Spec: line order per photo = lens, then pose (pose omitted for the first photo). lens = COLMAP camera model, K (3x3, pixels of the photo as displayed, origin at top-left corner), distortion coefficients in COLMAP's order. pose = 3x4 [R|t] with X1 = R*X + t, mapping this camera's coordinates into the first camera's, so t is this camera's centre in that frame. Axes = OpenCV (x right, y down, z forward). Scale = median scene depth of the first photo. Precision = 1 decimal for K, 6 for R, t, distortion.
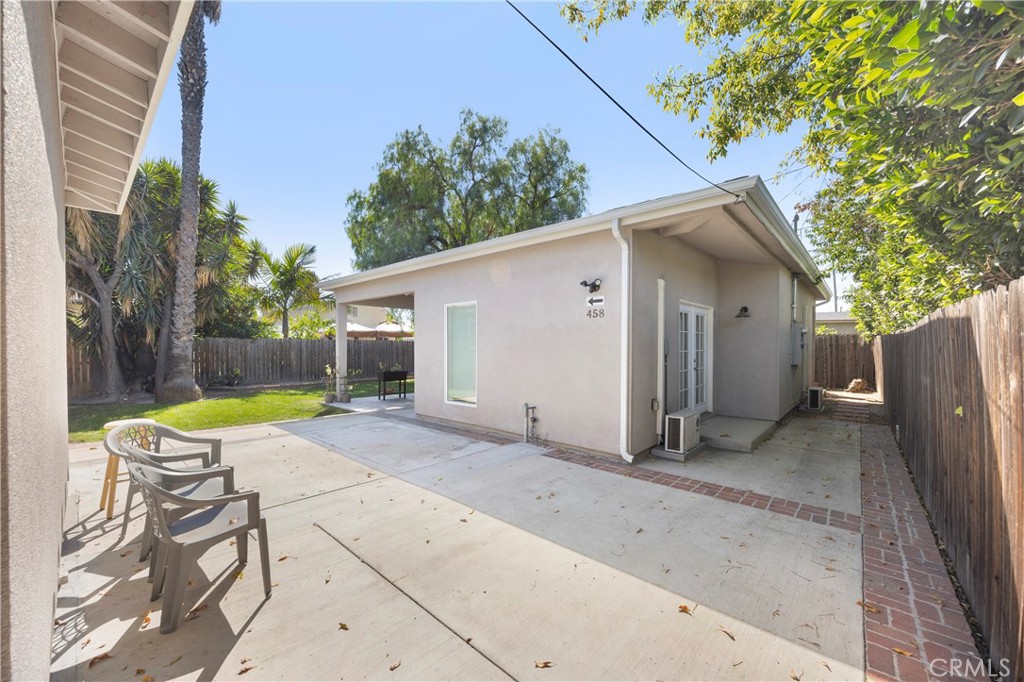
lens RADIAL K [[391.8, 0, 512.0], [0, 391.8, 341.0], [0, 0, 1]] dist [0.000416, 0.000005]
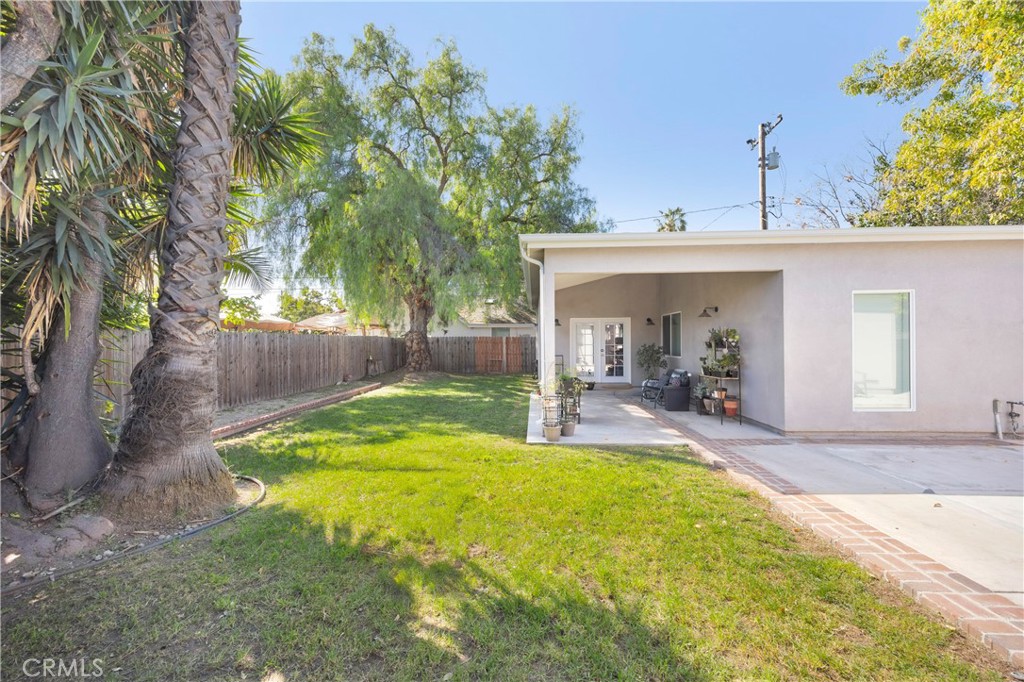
lens RADIAL K [[373.1, 0, 512.0], [0, 373.1, 341.0], [0, 0, 1]] dist [-0.000332, -0.000071]
pose [[0.776045, -0.004397, 0.630662, -0.838801], [-0.002928, 0.999940, 0.010575, 0.002276], [-0.630671, -0.010053, 0.775985, 0.575153]]
